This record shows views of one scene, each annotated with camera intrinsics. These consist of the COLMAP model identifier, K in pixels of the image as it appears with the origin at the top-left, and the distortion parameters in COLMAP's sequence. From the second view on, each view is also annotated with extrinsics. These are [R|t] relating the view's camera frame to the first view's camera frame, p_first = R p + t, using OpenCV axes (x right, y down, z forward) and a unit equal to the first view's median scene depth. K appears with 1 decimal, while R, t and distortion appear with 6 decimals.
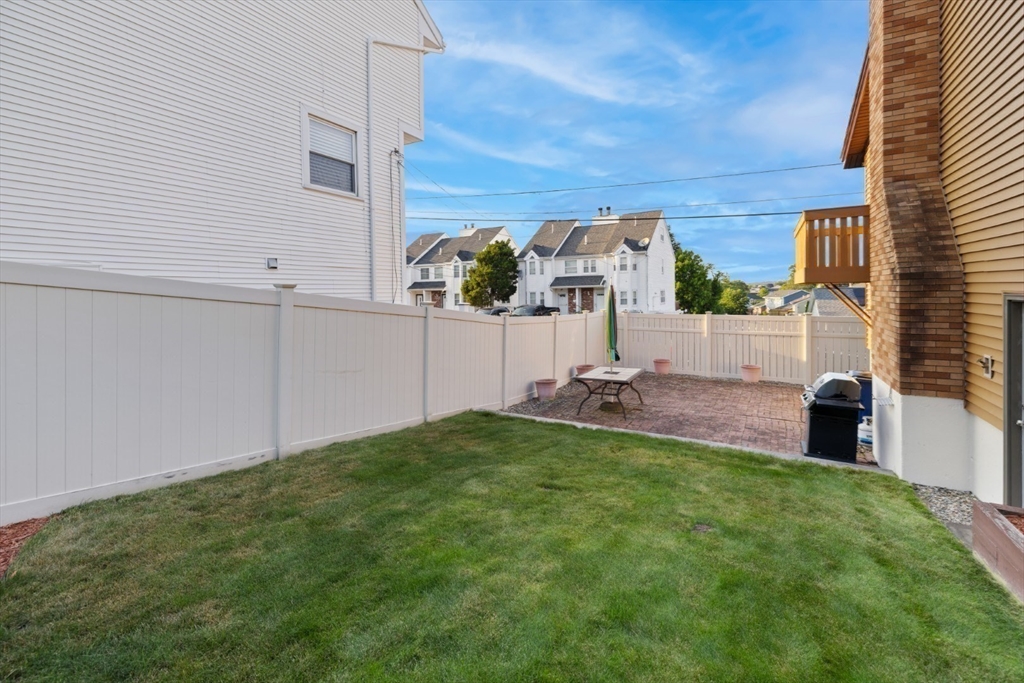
lens RADIAL K [[443.9, 0, 508.8], [0, 443.9, 304.0], [0, 0, 1]] dist [-0.000073, -0.000019]
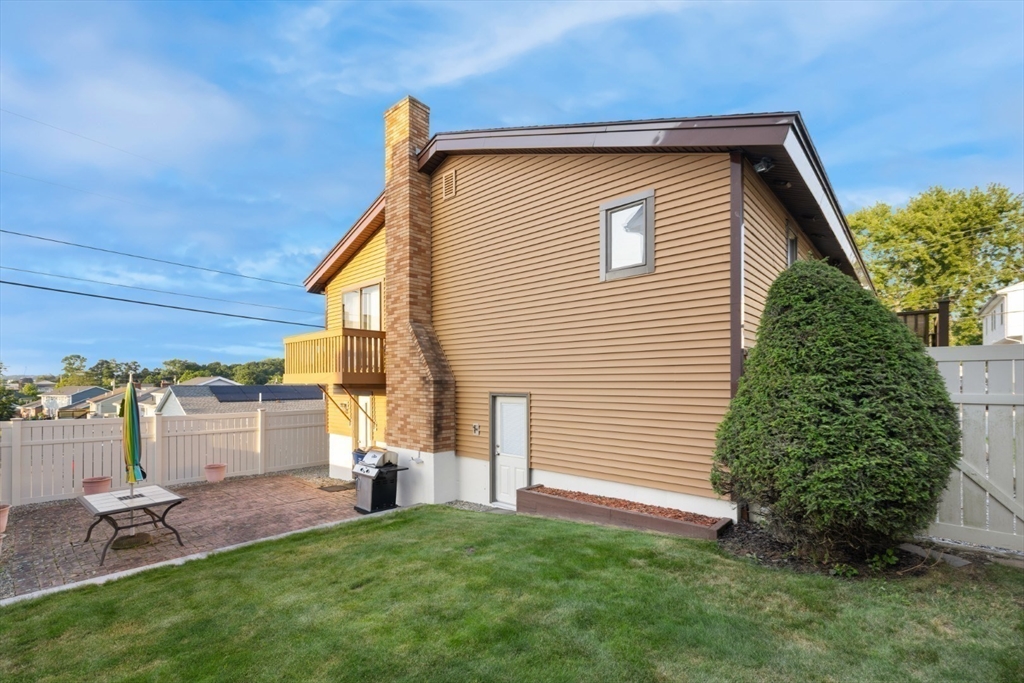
lens RADIAL K [[444.1, 0, 510.0], [0, 444.1, 388.9], [0, 0, 1]] dist [-0.000092, 0.000152]
pose [[0.213677, 0.003671, 0.976897, -0.499335], [0.022837, 0.999701, -0.008752, -0.011050], [-0.976637, 0.024180, 0.213529, 0.264693]]
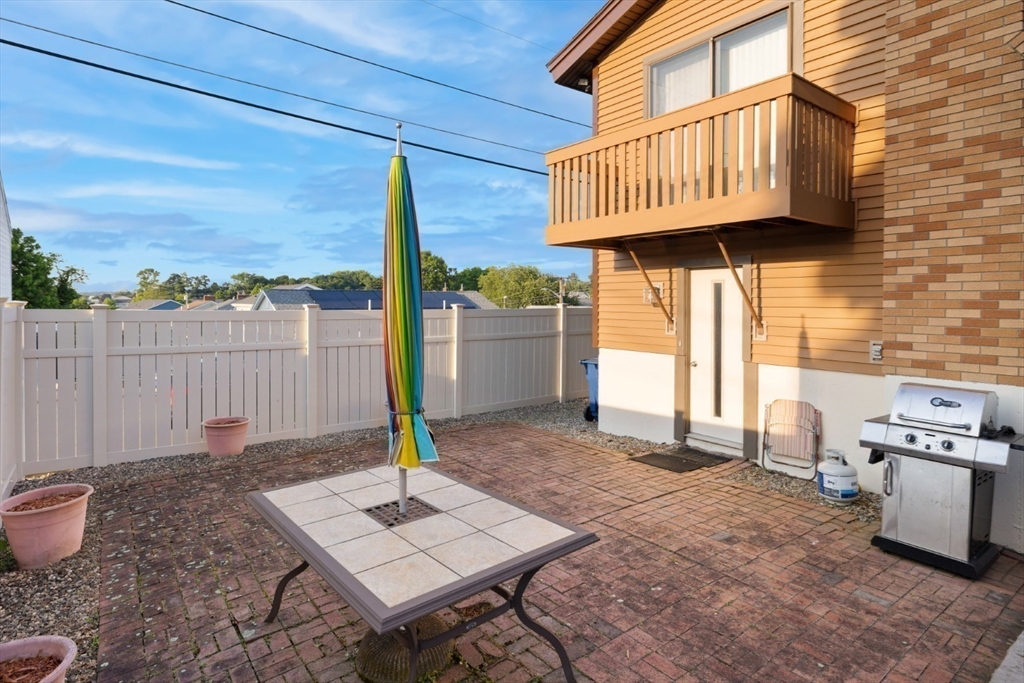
lens RADIAL K [[539.7, 0, 511.6], [0, 539.7, 312.6], [0, 0, 1]] dist [0.000694, 0.000021]
pose [[0.387840, -0.004760, 0.921714, -0.033088], [0.016939, 0.999855, -0.001964, 0.061426], [-0.921571, 0.016375, 0.387864, 1.091710]]
